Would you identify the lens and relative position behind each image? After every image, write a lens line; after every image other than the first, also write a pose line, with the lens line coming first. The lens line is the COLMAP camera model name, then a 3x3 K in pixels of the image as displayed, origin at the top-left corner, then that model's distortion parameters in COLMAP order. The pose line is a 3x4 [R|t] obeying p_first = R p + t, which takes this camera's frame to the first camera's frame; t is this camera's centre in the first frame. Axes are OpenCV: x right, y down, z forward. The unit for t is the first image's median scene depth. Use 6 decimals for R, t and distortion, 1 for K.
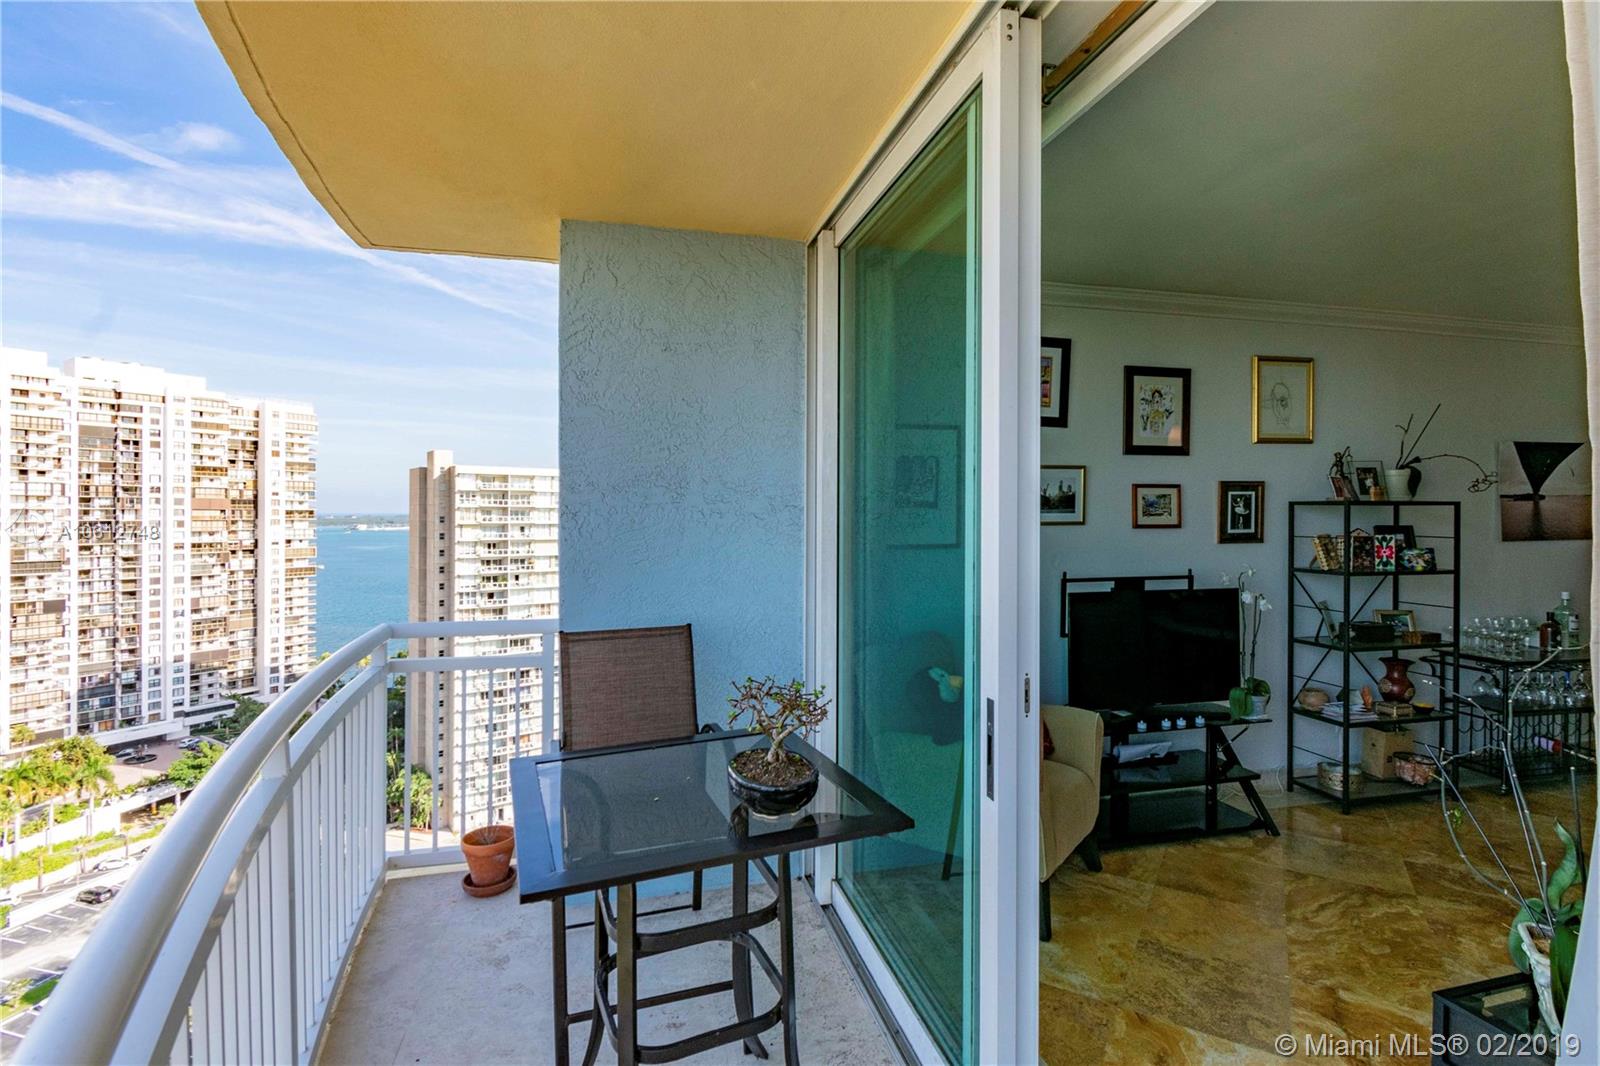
lens RADIAL K [[790.8, 0, 810.8], [0, 790.8, 511.3], [0, 0, 1]] dist [0.000132, -0.000986]
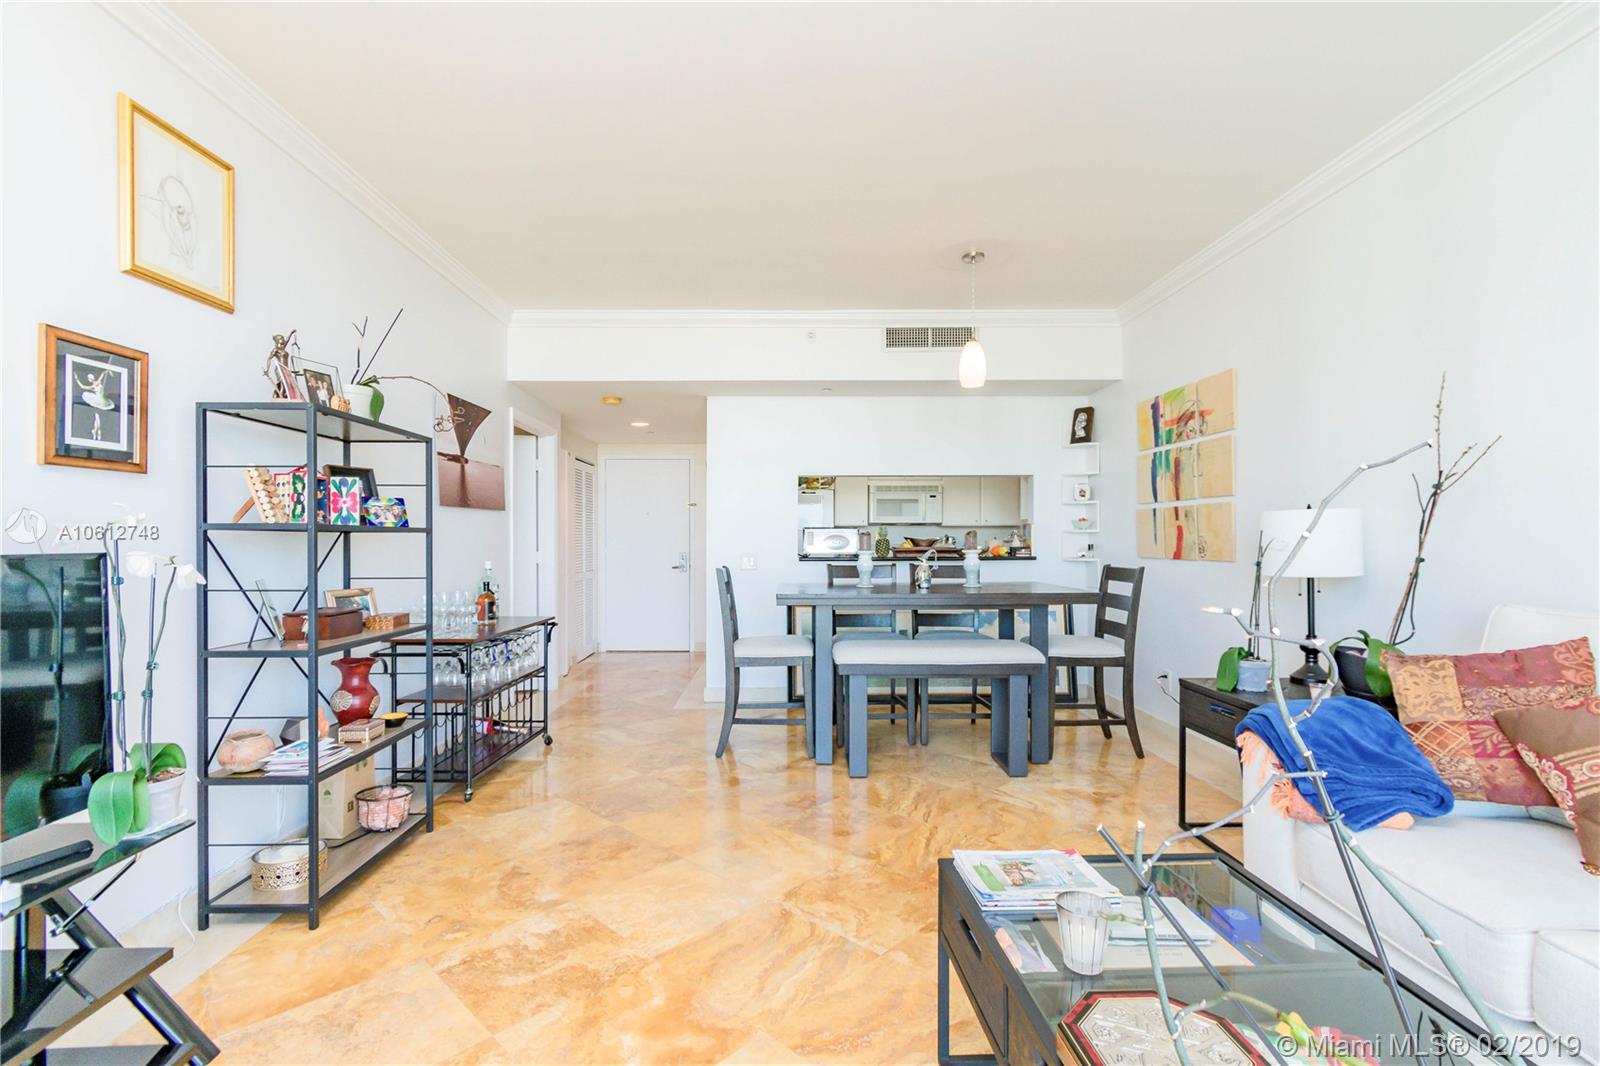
lens RADIAL K [[722.2, 0, 768.4], [0, 722.2, 545.2], [0, 0, 1]] dist [0.003173, 0.000672]
pose [[0.257772, -0.007283, 0.966178, 0.223614], [0.006663, 0.999961, 0.005760, 0.087107], [-0.966183, 0.004953, 0.257811, 0.493149]]
